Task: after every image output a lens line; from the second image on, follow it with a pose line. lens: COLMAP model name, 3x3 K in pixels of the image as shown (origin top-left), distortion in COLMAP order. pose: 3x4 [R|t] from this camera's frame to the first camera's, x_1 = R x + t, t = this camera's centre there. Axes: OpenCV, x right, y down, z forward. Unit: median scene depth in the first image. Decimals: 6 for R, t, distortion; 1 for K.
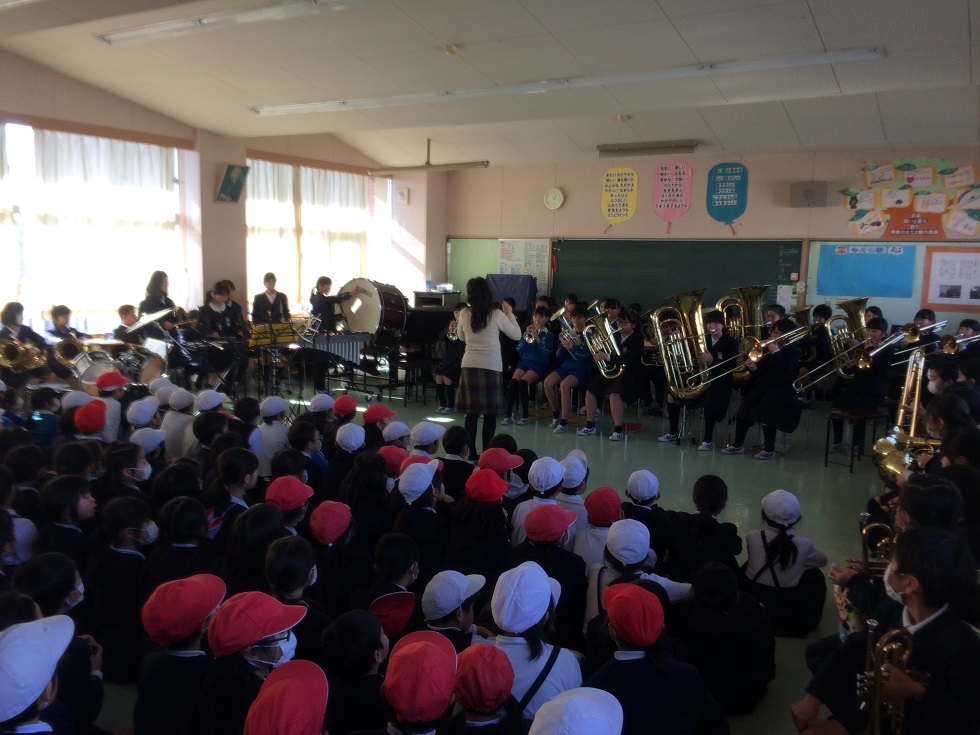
lens RADIAL K [[843.3, 0, 480.5], [0, 843.3, 374.1], [0, 0, 1]] dist [0.072907, -0.110416]
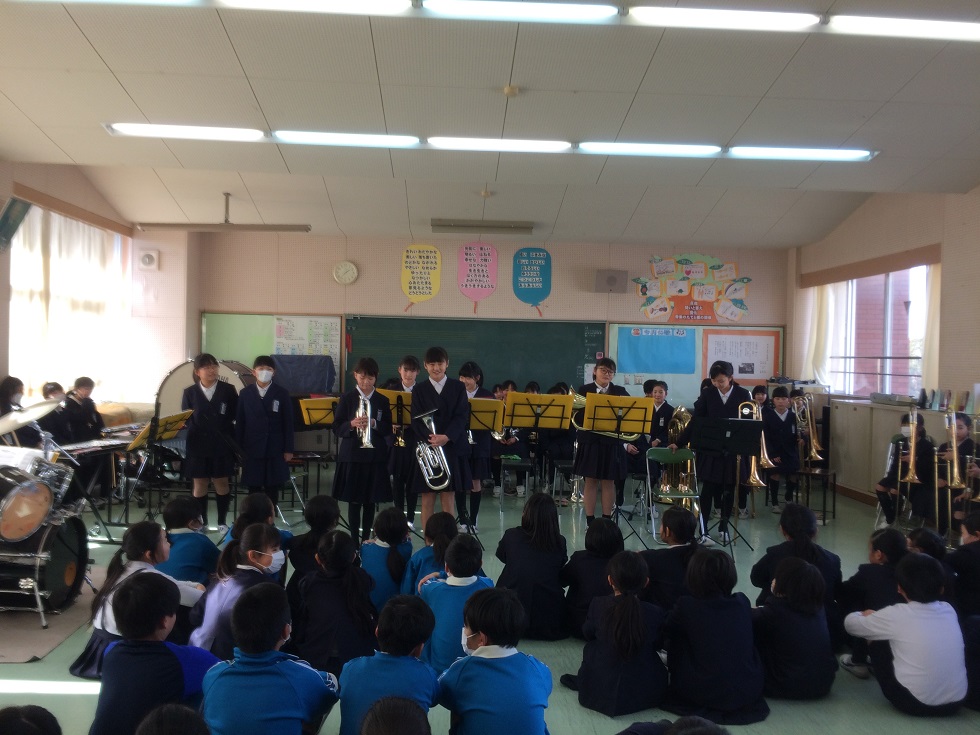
lens RADIAL K [[843.3, 0, 491.6], [0, 843.3, 361.4], [0, 0, 1]] dist [0.072907, -0.110416]
pose [[0.825811, -0.006145, 0.563914, -0.350953], [0.073130, 0.992664, -0.096277, -0.015429], [-0.559185, 0.120746, 0.820202, 0.208337]]
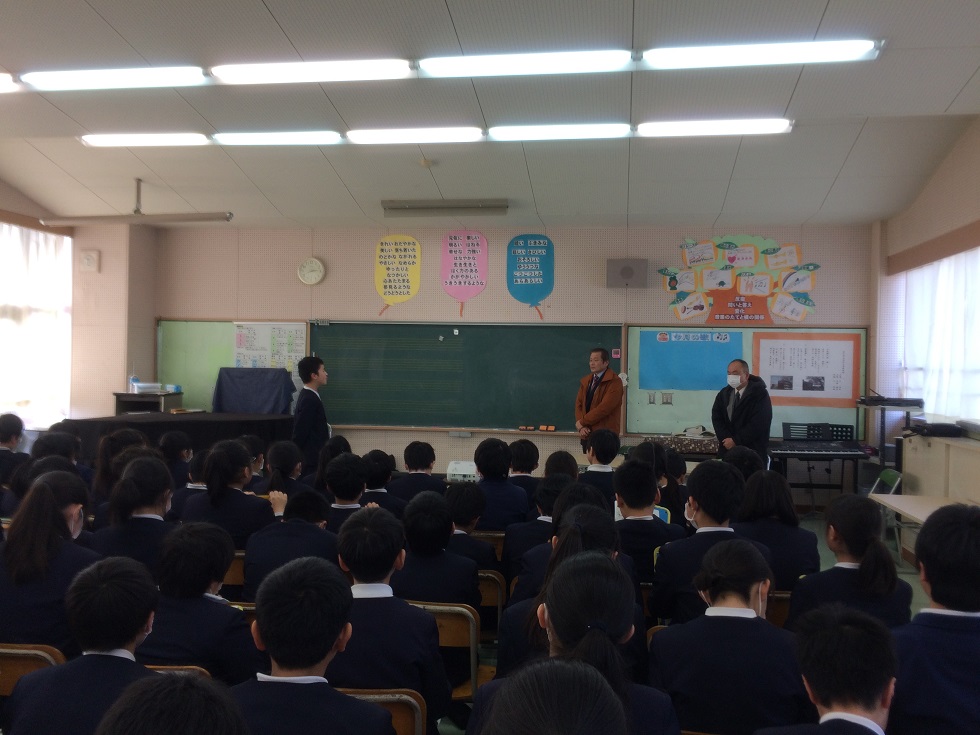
lens RADIAL K [[843.3, 0, 492.8], [0, 843.3, 359.6], [0, 0, 1]] dist [0.072907, -0.110416]
pose [[0.924570, -0.002843, 0.381002, -0.065377], [0.053854, 0.990908, -0.123290, -0.025700], [-0.377188, 0.134508, 0.916317, 0.278519]]
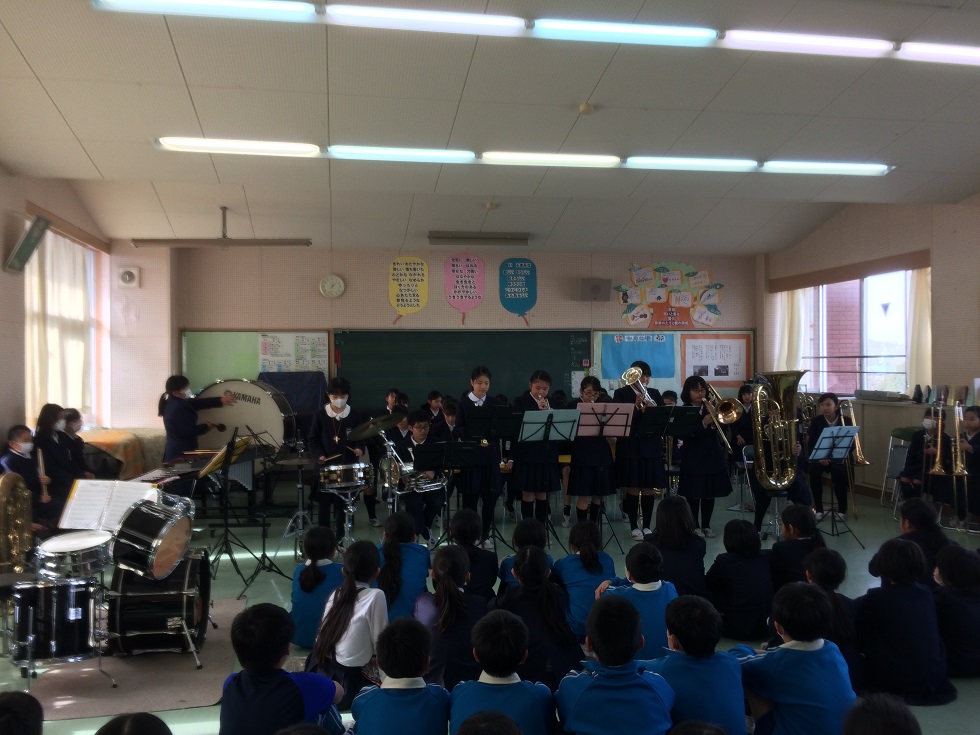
lens RADIAL K [[843.3, 0, 490.6], [0, 843.3, 360.3], [0, 0, 1]] dist [0.072907, -0.110416]
pose [[0.743103, -0.024586, 0.668725, -0.458980], [0.116998, 0.988706, -0.093660, -0.031147], [-0.658870, 0.147838, 0.737587, 0.284030]]
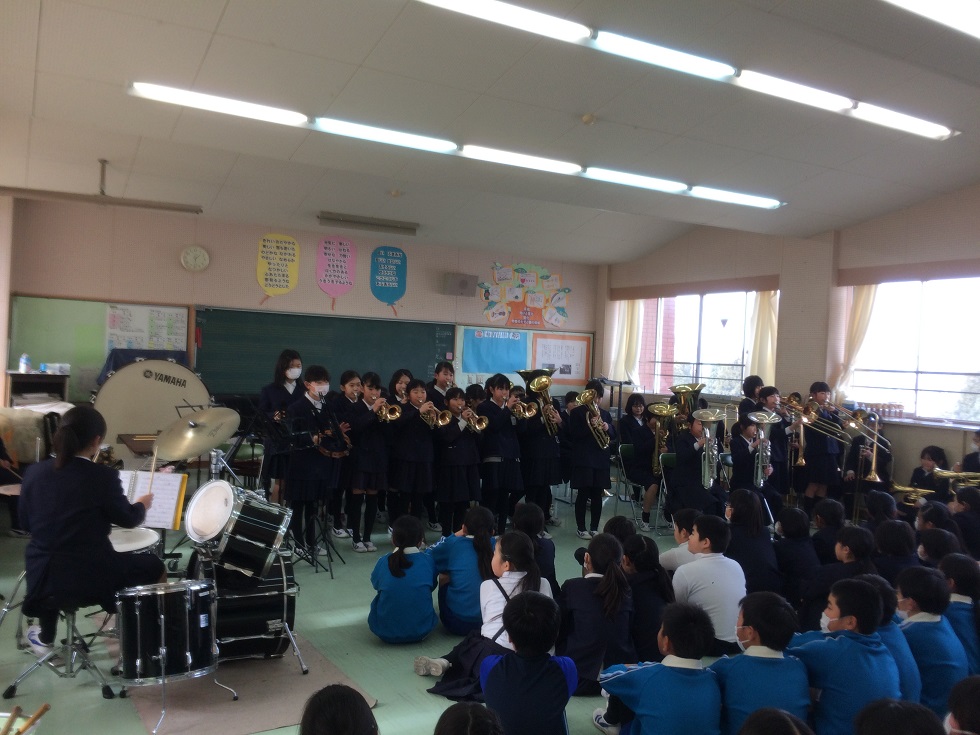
lens RADIAL K [[843.3, 0, 492.6], [0, 843.3, 362.8], [0, 0, 1]] dist [0.072907, -0.110416]
pose [[0.486164, -0.004519, 0.873856, -0.582367], [0.087887, 0.995169, -0.043748, -0.053408], [-0.869437, 0.098069, 0.484213, 0.424686]]
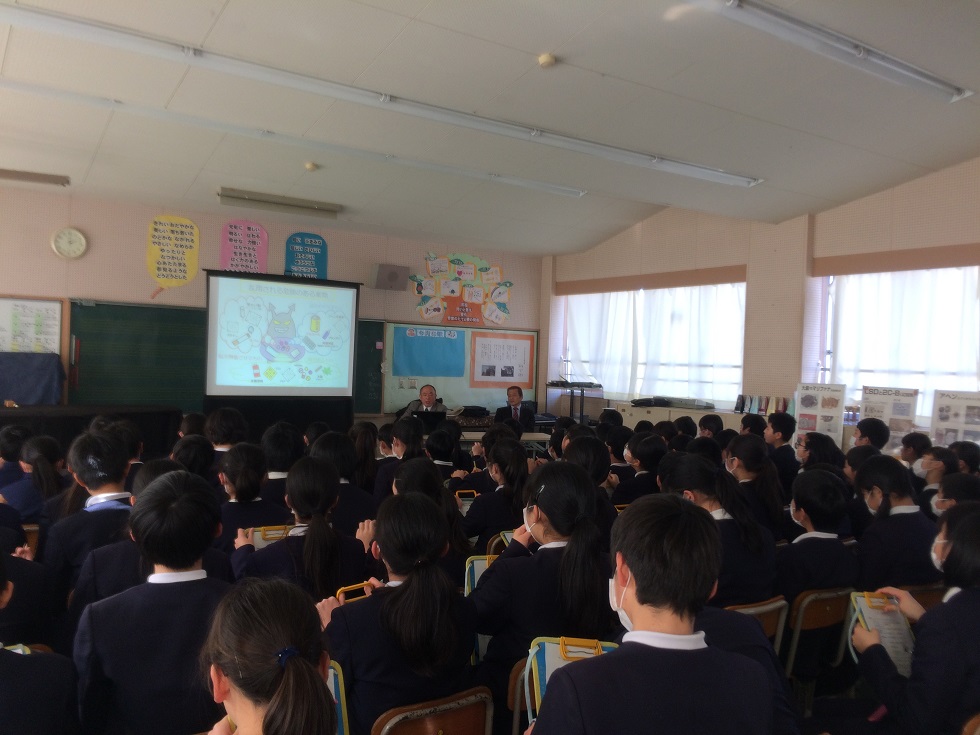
lens RADIAL K [[843.3, 0, 494.9], [0, 843.3, 363.5], [0, 0, 1]] dist [0.072907, -0.110416]
pose [[0.411888, -0.007132, 0.911206, -0.476412], [0.098685, 0.994437, -0.036825, -0.059447], [-0.905875, 0.105091, 0.410301, 0.486233]]
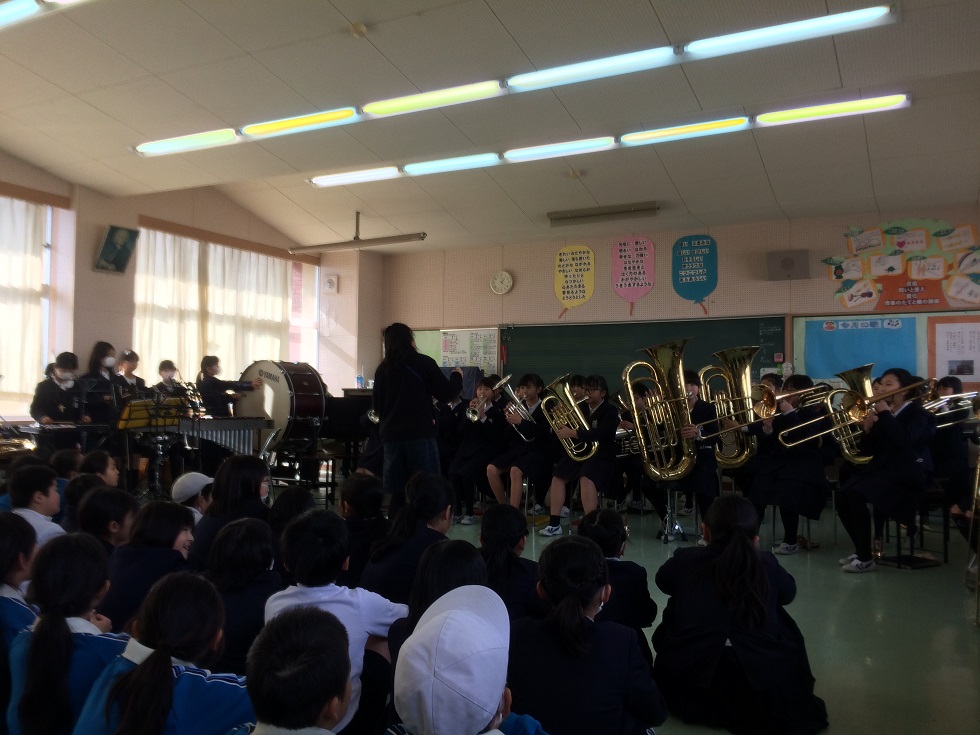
lens RADIAL K [[843.3, 0, 484.7], [0, 843.3, 361.6], [0, 0, 1]] dist [0.072907, -0.110416]
pose [[0.998043, -0.008281, 0.061987, 0.015988], [0.019508, 0.982960, -0.182781, 0.042994], [-0.059417, 0.183633, 0.981198, 0.171631]]
